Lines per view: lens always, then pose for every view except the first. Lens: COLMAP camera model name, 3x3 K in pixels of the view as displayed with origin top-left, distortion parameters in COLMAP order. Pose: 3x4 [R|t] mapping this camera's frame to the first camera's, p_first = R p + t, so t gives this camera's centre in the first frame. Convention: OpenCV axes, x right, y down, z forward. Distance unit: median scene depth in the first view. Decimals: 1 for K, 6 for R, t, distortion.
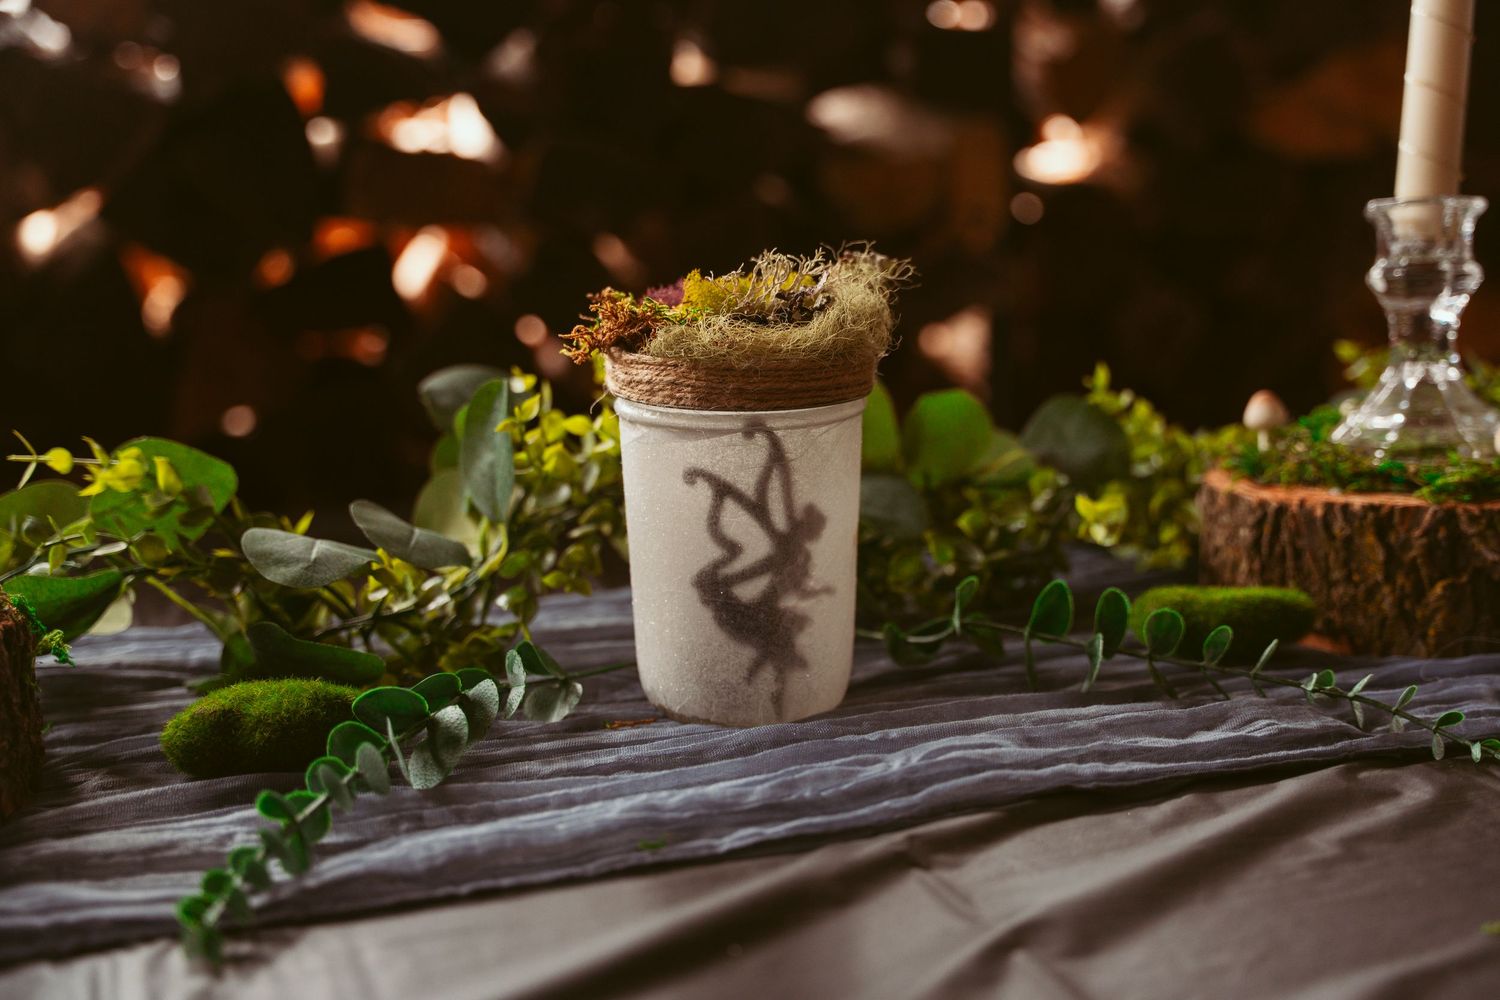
lens RADIAL K [[1885.7, 0, 750.0], [0, 1885.7, 500.0], [0, 0, 1]] dist [-0.007851, -0.009553]
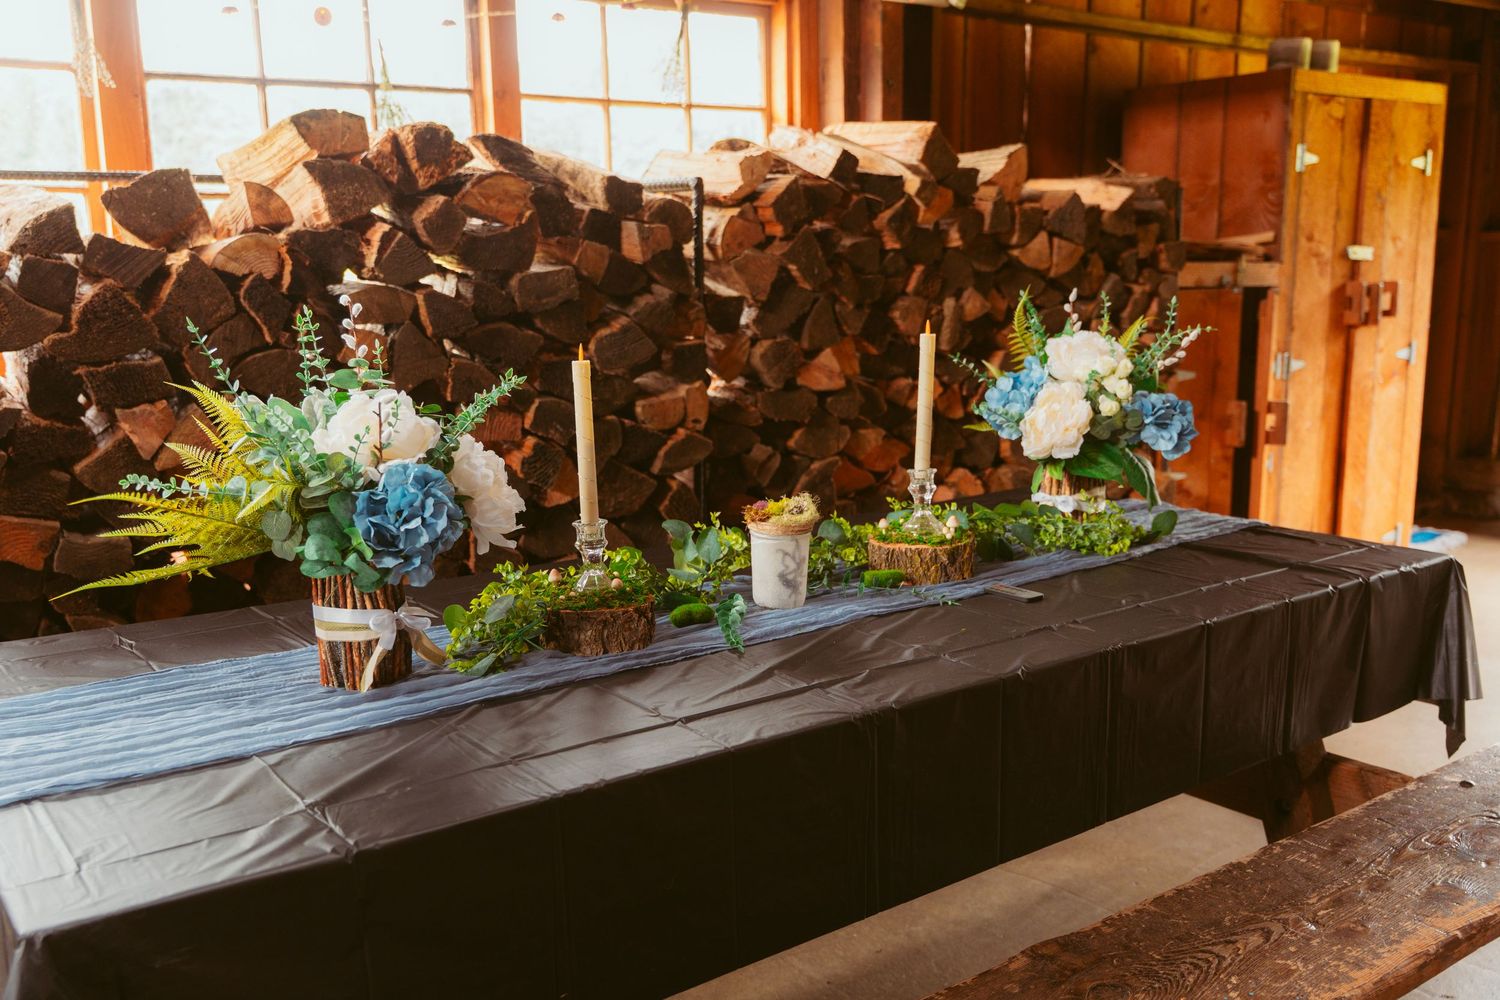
lens RADIAL K [[1360.2, 0, 750.0], [0, 1360.2, 500.0], [0, 0, 1]] dist [-0.004457, -0.002835]
pose [[0.949857, -0.037405, 0.310440, -0.920572], [0.042394, 0.999057, -0.009334, -0.089093], [-0.309798, 0.022027, 0.950547, -1.682660]]
